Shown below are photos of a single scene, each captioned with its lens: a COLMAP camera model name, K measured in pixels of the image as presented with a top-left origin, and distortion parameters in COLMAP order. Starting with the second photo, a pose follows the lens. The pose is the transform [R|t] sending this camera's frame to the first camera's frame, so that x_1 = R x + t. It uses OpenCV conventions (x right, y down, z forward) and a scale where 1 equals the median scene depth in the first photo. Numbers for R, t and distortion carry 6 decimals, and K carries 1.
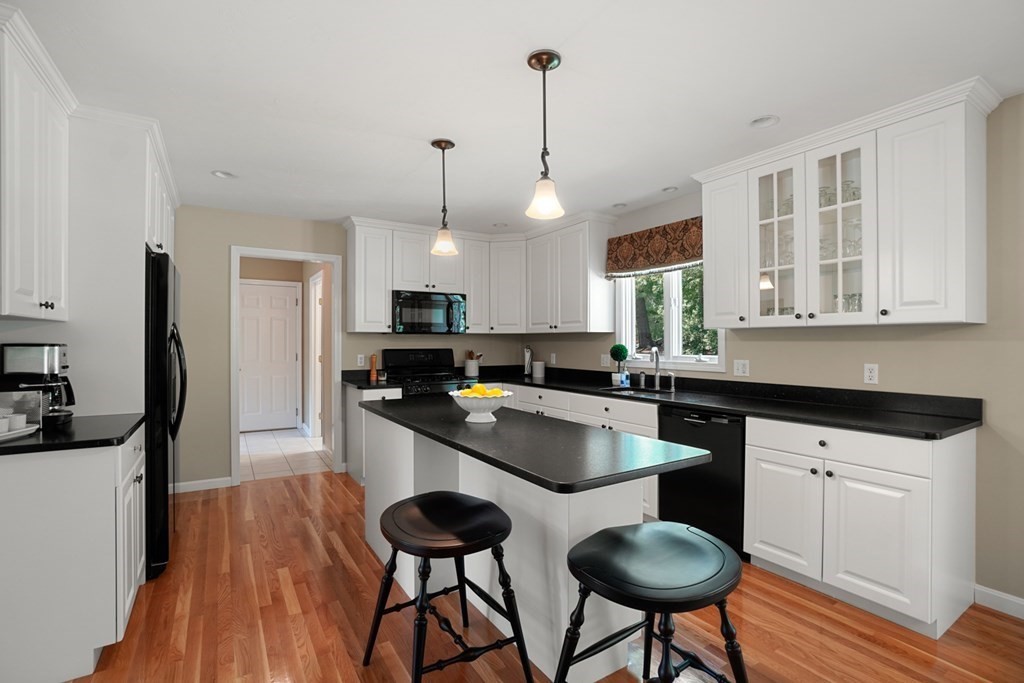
lens RADIAL K [[451.1, 0, 507.0], [0, 451.1, 336.1], [0, 0, 1]] dist [-0.057861, 0.023266]
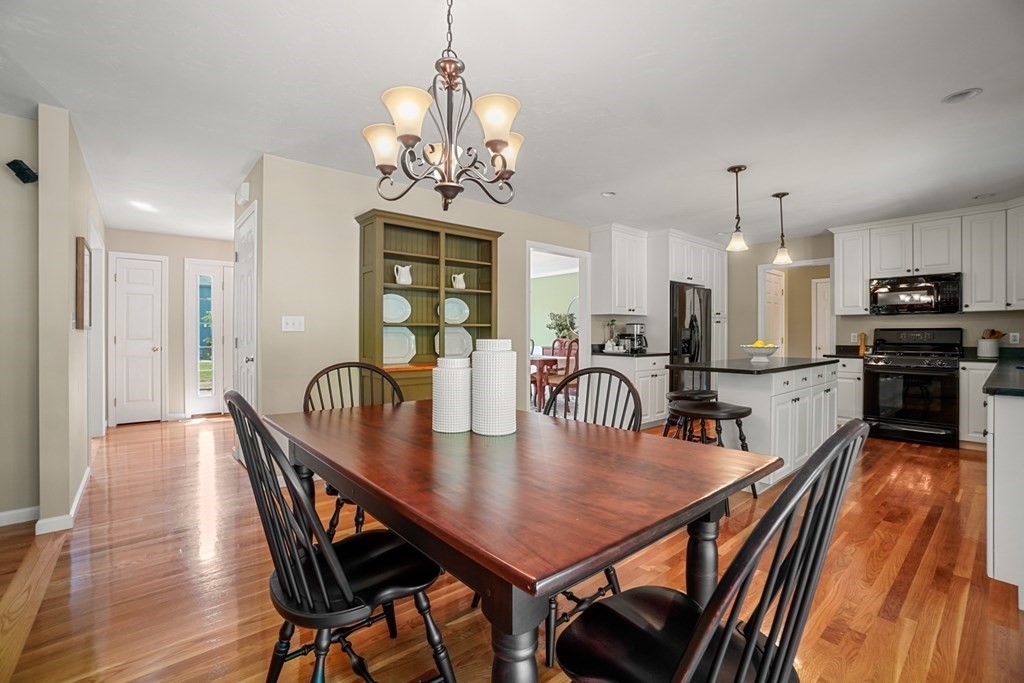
lens RADIAL K [[451.1, 0, 507.0], [0, 451.1, 336.1], [0, 0, 1]] dist [-0.057861, 0.023266]
pose [[0.128436, 0.001879, -0.991716, 0.785698], [0.013171, 0.999907, 0.003601, 0.033289], [0.991630, -0.013524, 0.128399, -0.118636]]
